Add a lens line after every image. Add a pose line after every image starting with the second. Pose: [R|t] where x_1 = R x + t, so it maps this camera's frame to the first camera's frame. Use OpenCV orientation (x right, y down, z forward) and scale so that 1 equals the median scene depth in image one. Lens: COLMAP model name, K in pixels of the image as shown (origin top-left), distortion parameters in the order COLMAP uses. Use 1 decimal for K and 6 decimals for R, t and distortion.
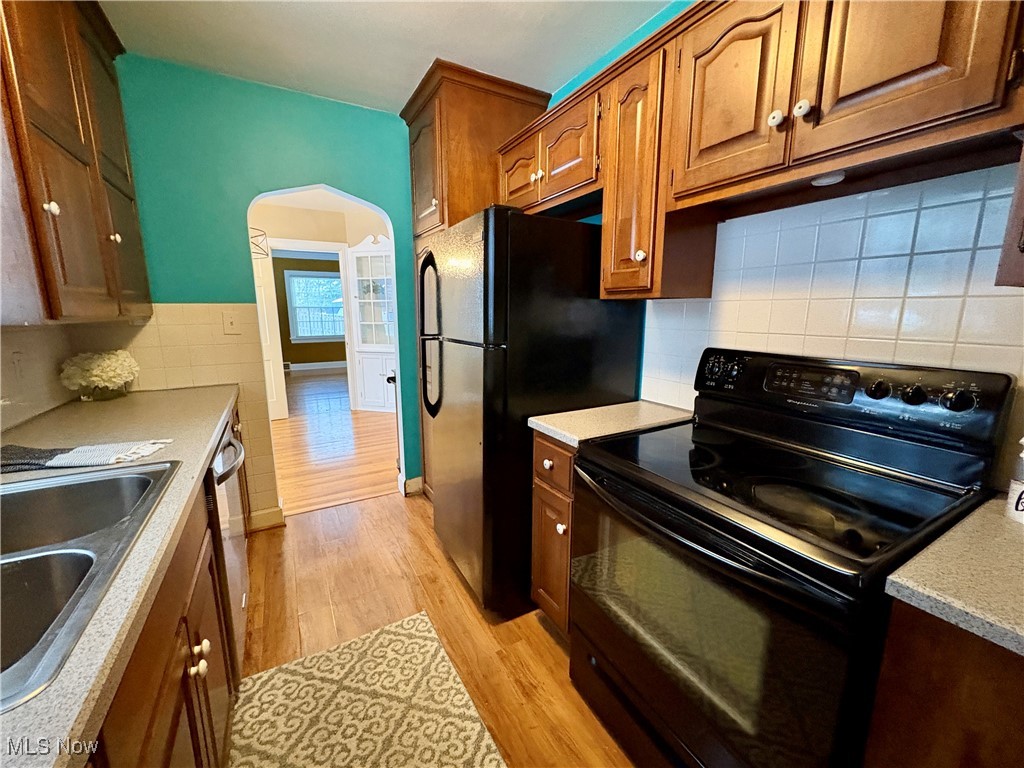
lens RADIAL K [[409.6, 0, 512.1], [0, 409.6, 384.1], [0, 0, 1]] dist [0.004677, 0.000377]
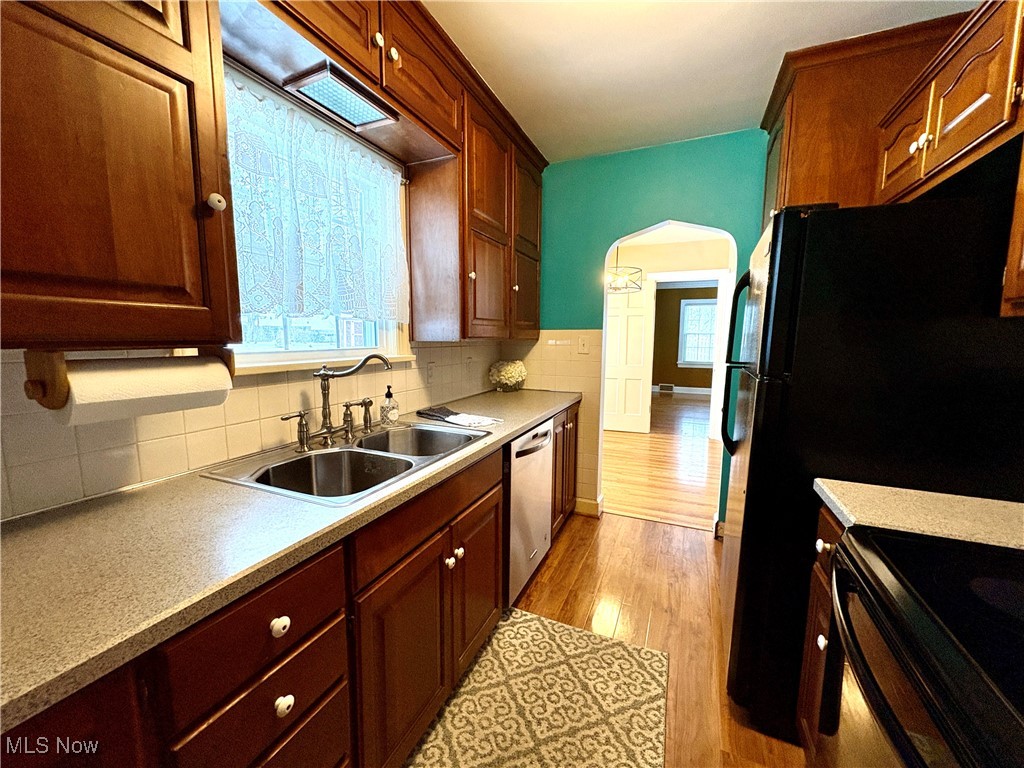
lens RADIAL K [[409.6, 0, 510.6], [0, 409.6, 384.5], [0, 0, 1]] dist [0.004677, 0.000377]
pose [[0.594630, 0.100794, -0.797657, 0.310429], [-0.151401, 0.988399, 0.012032, -0.011726], [0.789616, 0.113612, 0.602992, 0.101054]]
